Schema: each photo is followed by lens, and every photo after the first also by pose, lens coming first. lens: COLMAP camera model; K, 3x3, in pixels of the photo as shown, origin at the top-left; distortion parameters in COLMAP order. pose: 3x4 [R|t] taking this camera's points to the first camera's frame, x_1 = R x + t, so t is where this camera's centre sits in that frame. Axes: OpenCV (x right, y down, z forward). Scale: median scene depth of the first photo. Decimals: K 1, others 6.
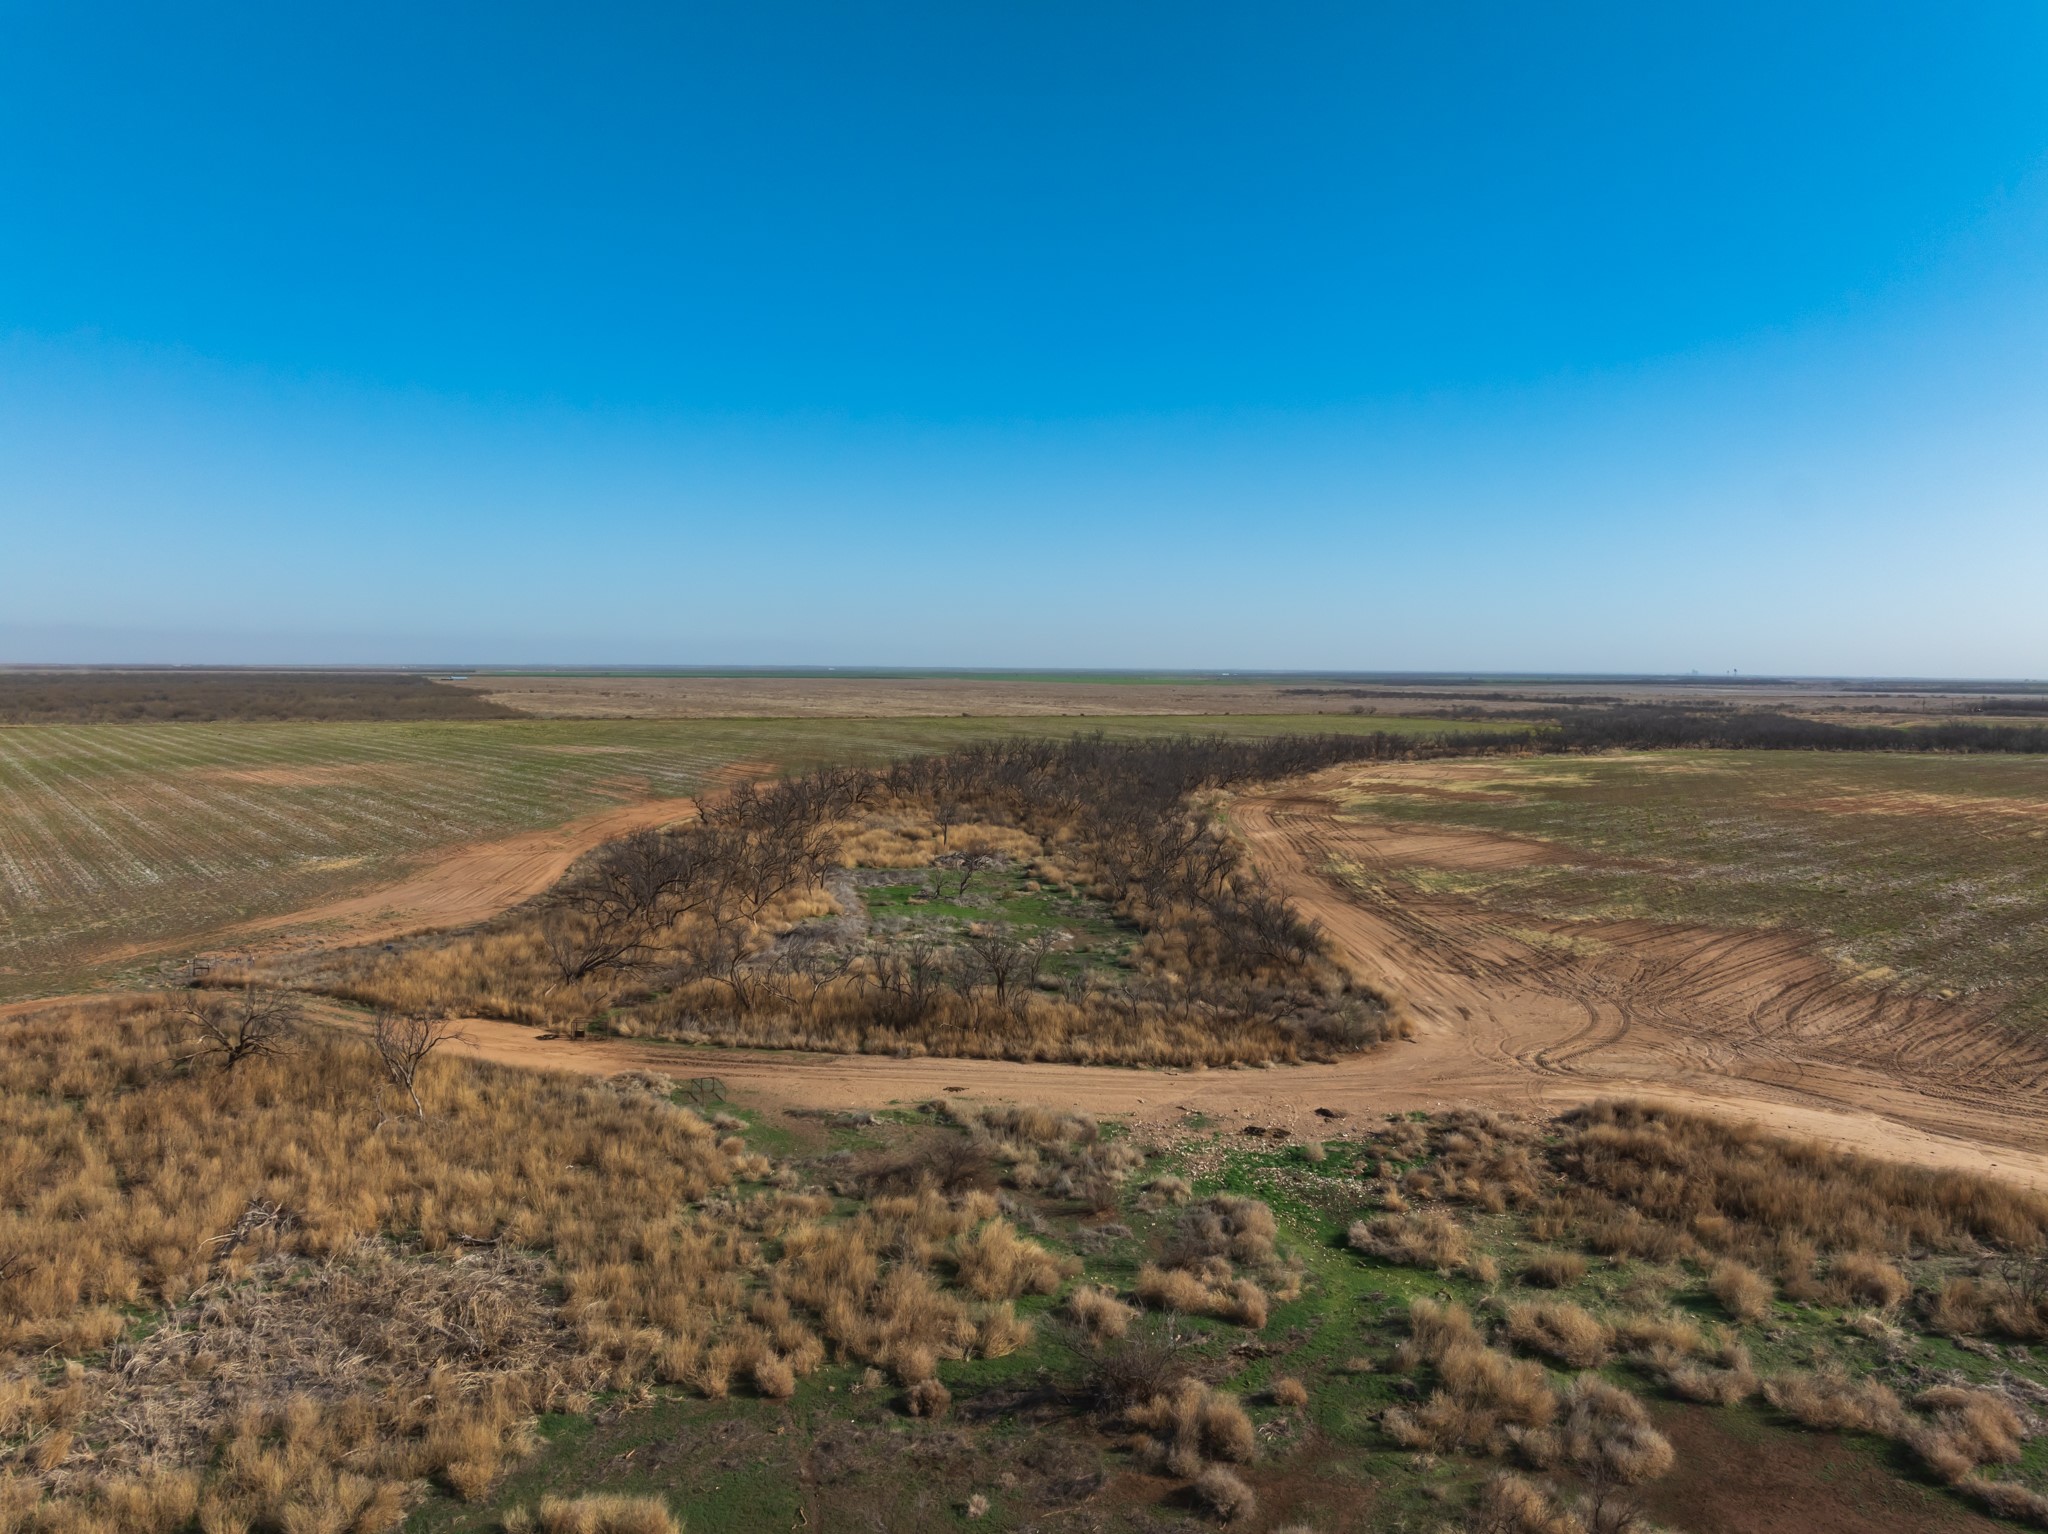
lens RADIAL K [[1418.7, 0, 1025.1], [0, 1418.7, 762.9], [0, 0, 1]] dist [-0.041517, -0.007311]
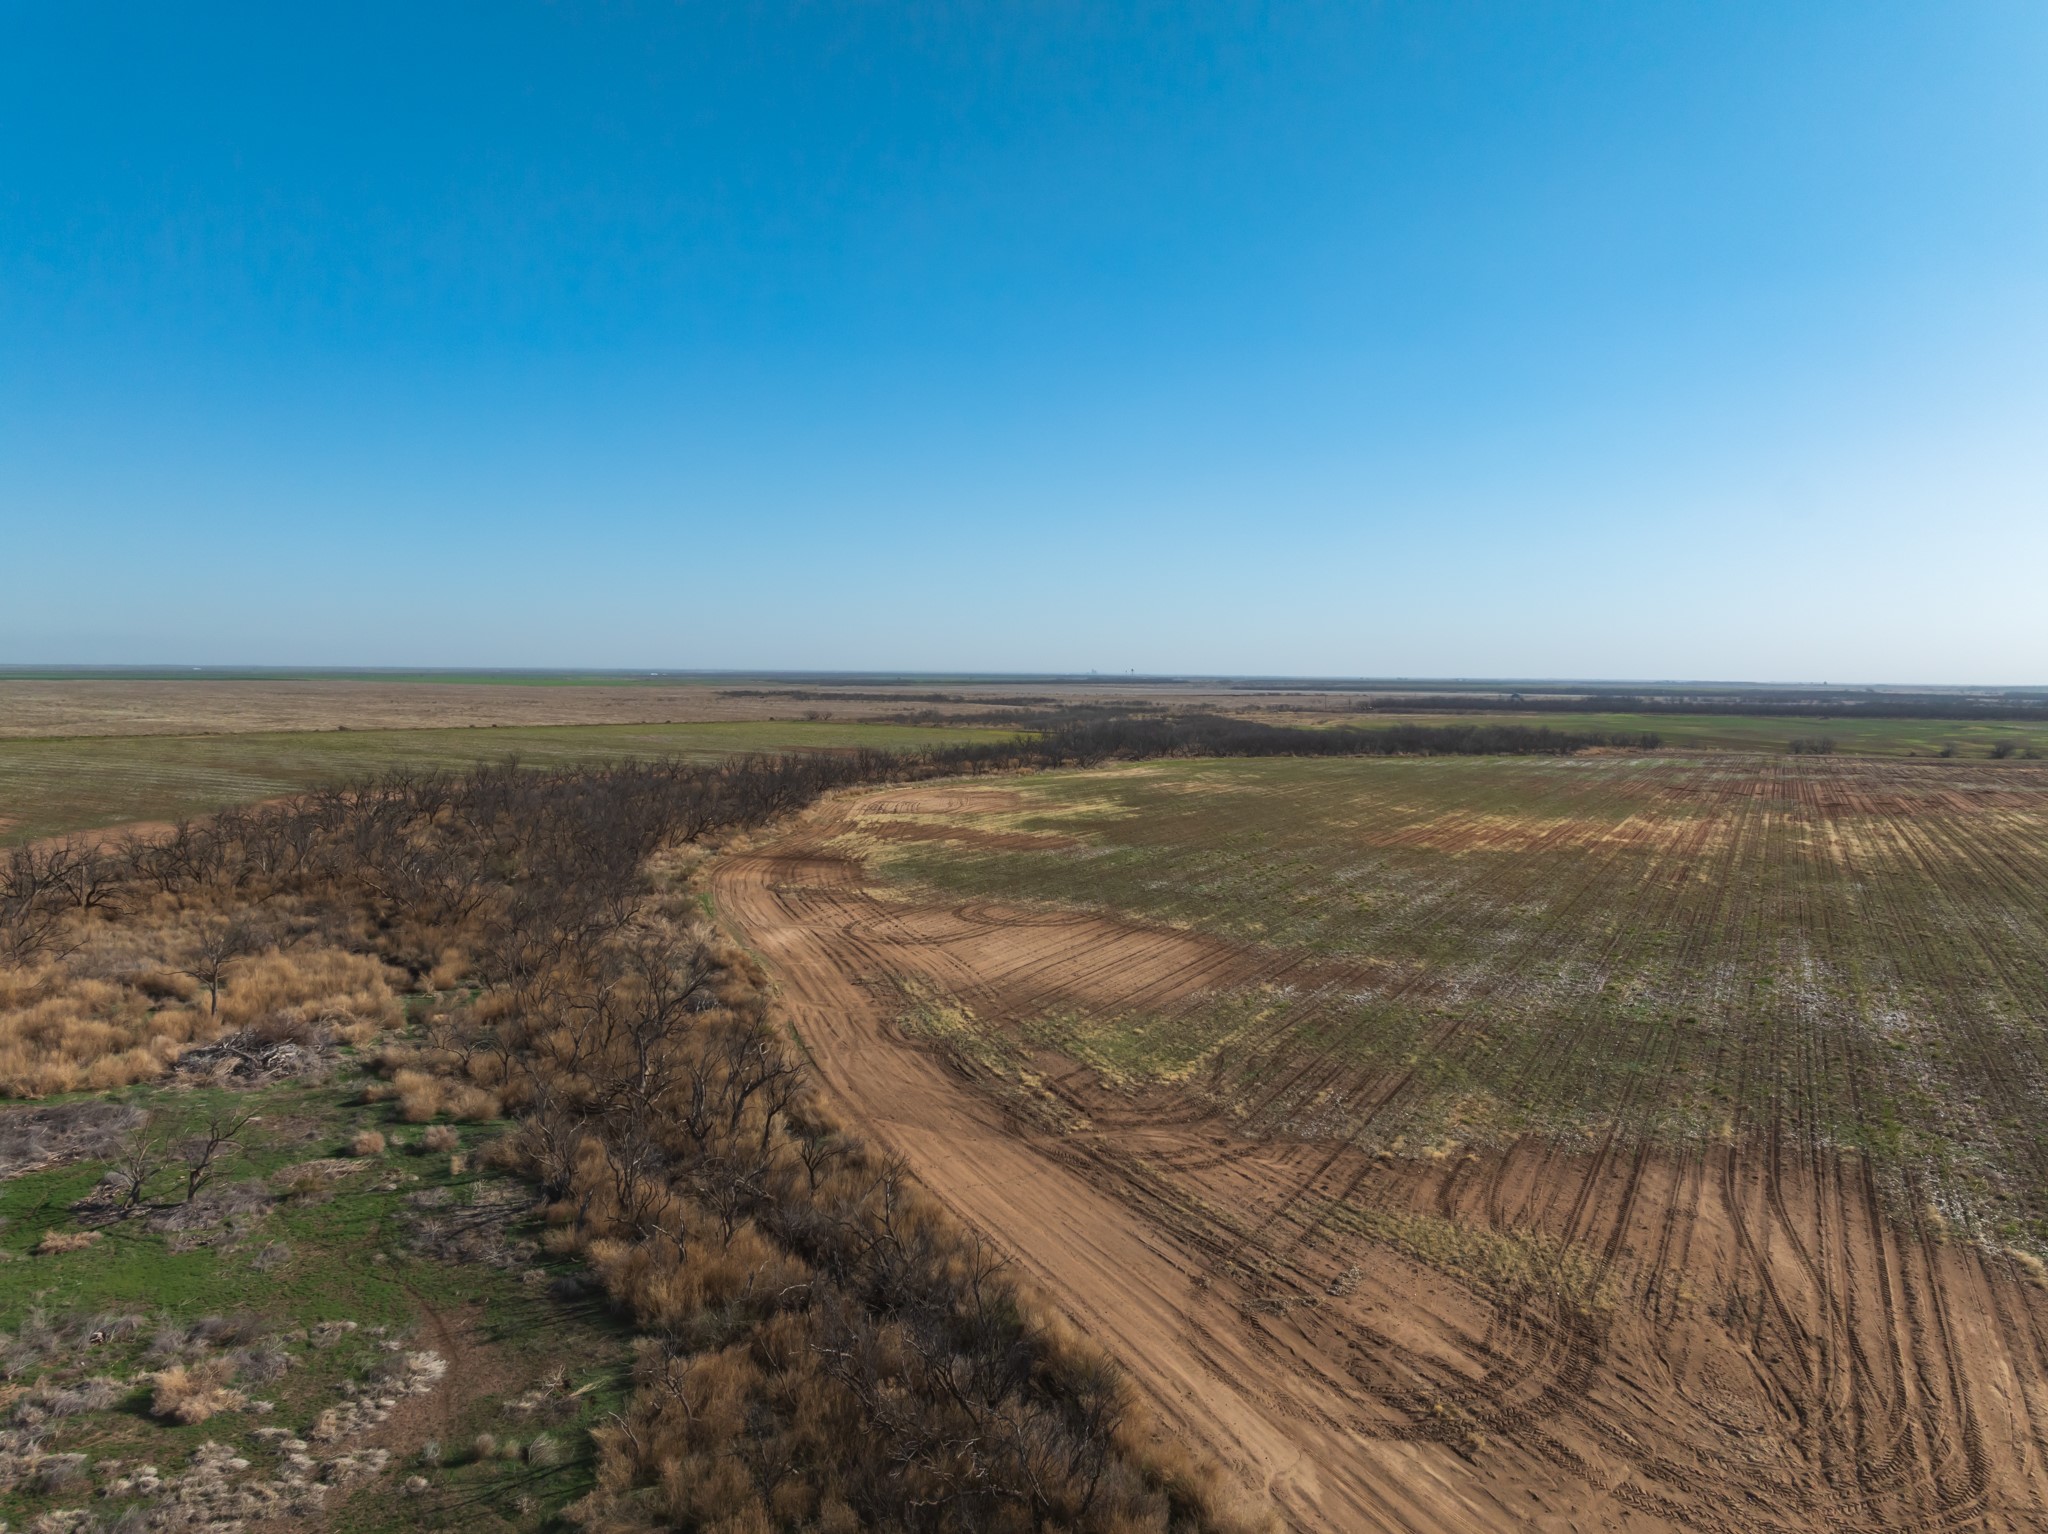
lens RADIAL K [[1418.7, 0, 1025.1], [0, 1418.7, 762.9], [0, 0, 1]] dist [-0.041517, -0.007311]
pose [[0.922217, -0.022850, 0.385997, 0.015239], [0.022693, 0.999730, 0.004964, -0.019882], [-0.386007, 0.004181, 0.922487, 0.234870]]
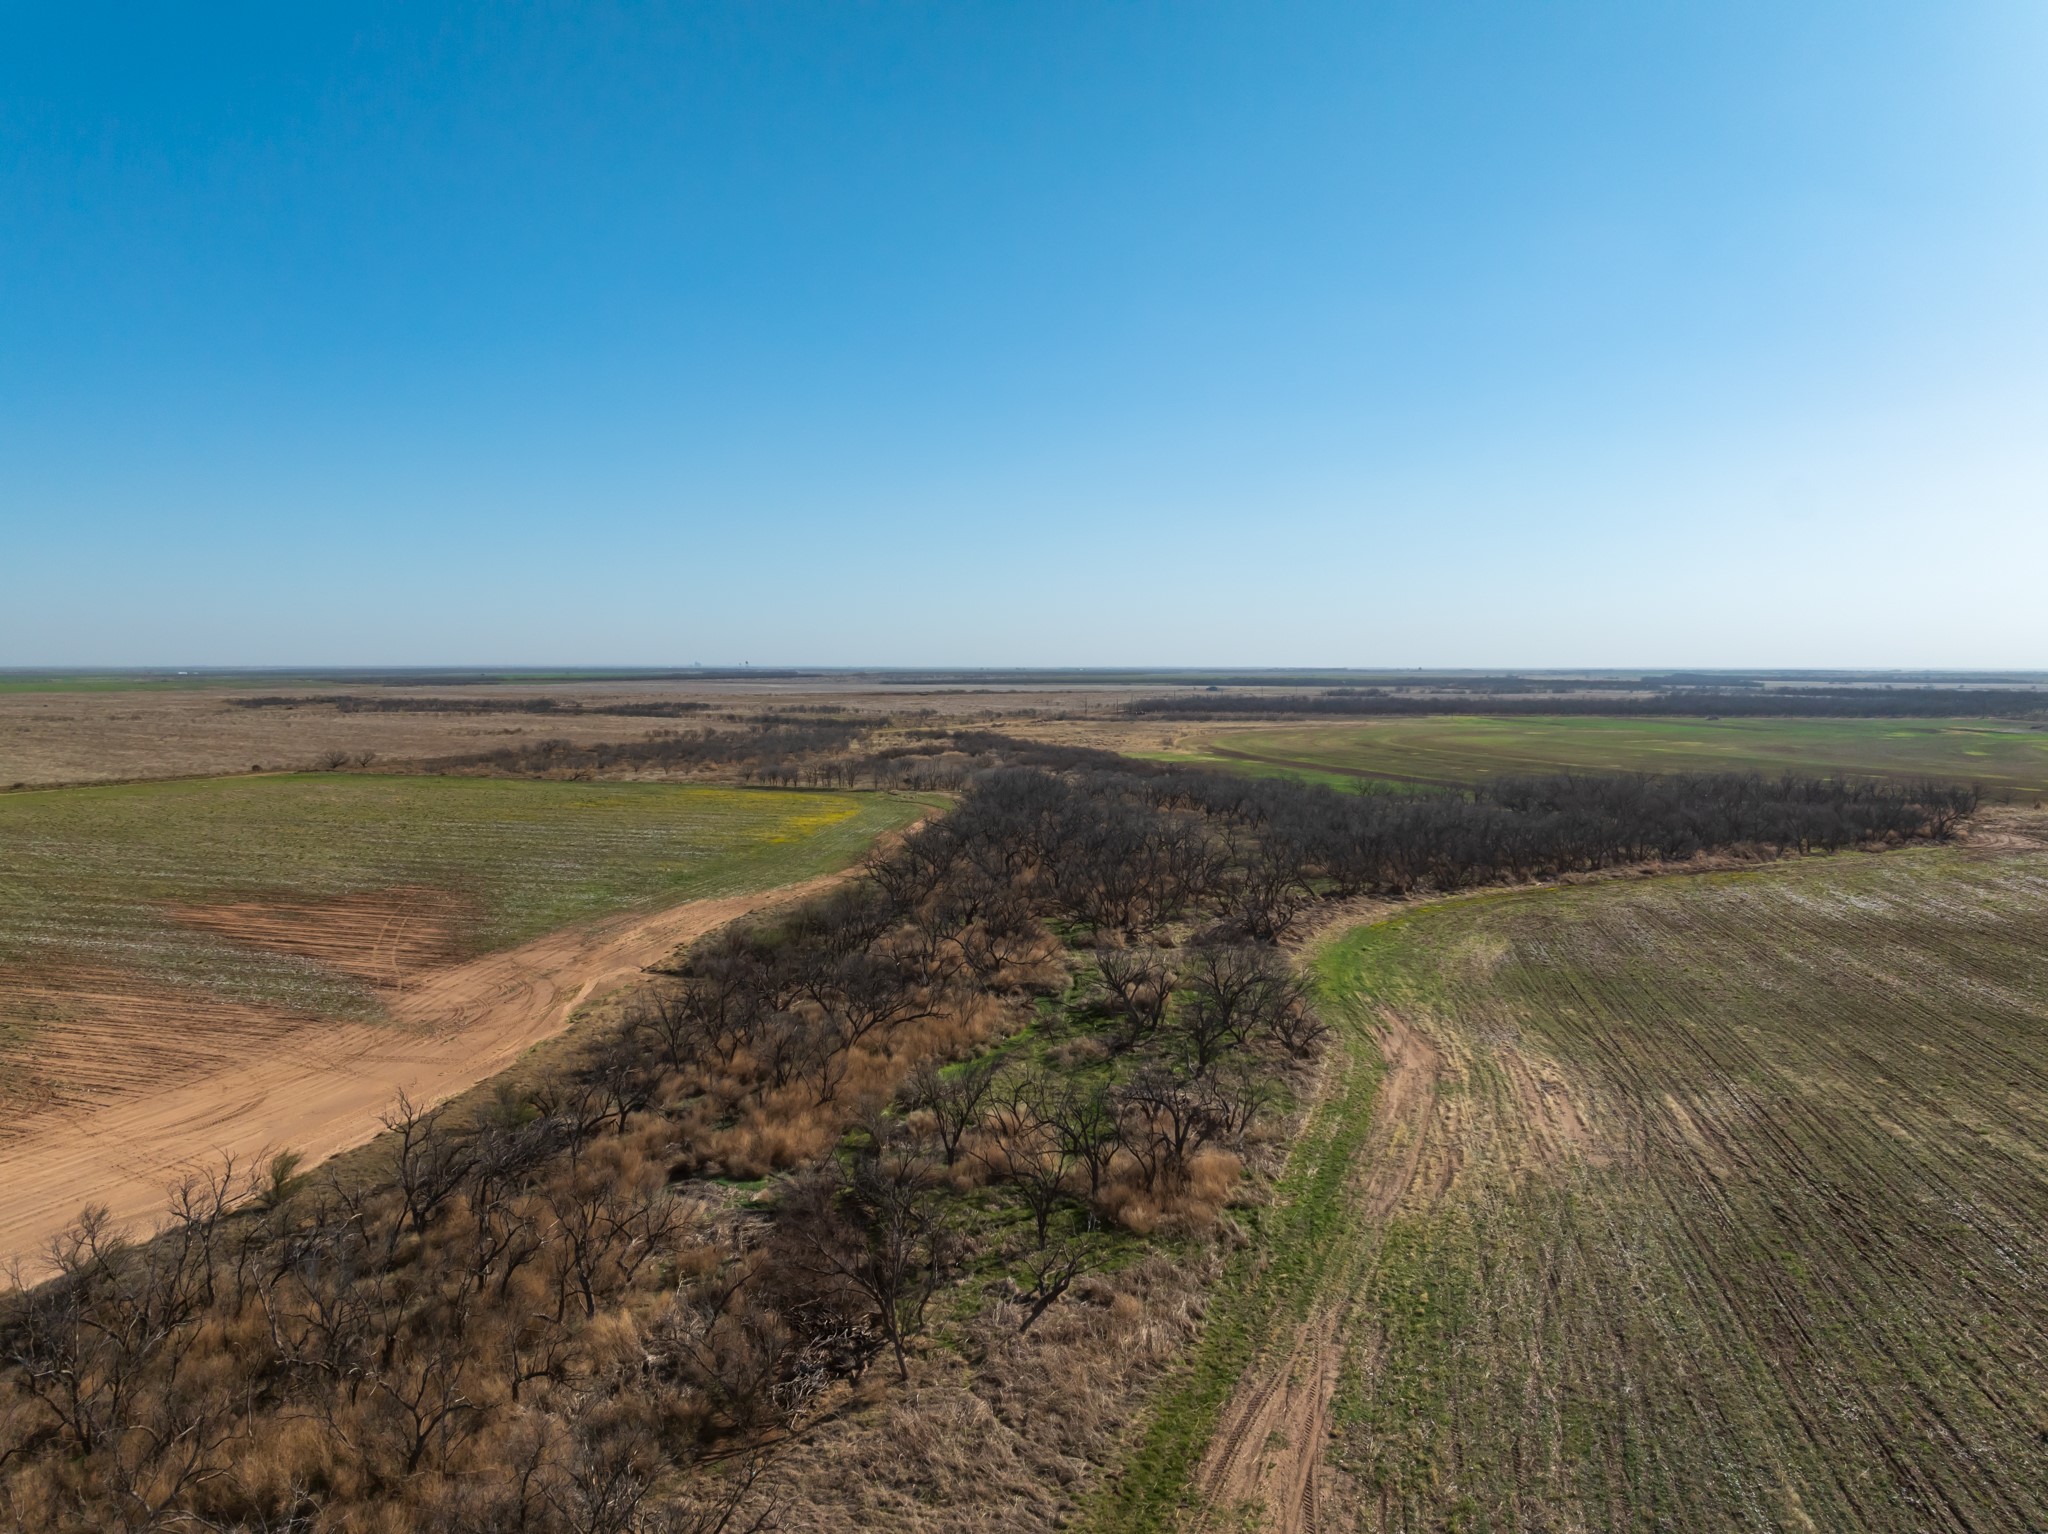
lens RADIAL K [[1418.7, 0, 1025.1], [0, 1418.7, 762.9], [0, 0, 1]] dist [-0.041517, -0.007311]
pose [[0.779930, -0.049318, 0.623921, 0.283180], [0.046443, 0.998703, 0.020887, -0.086370], [-0.624141, 0.012687, 0.781208, 1.128703]]
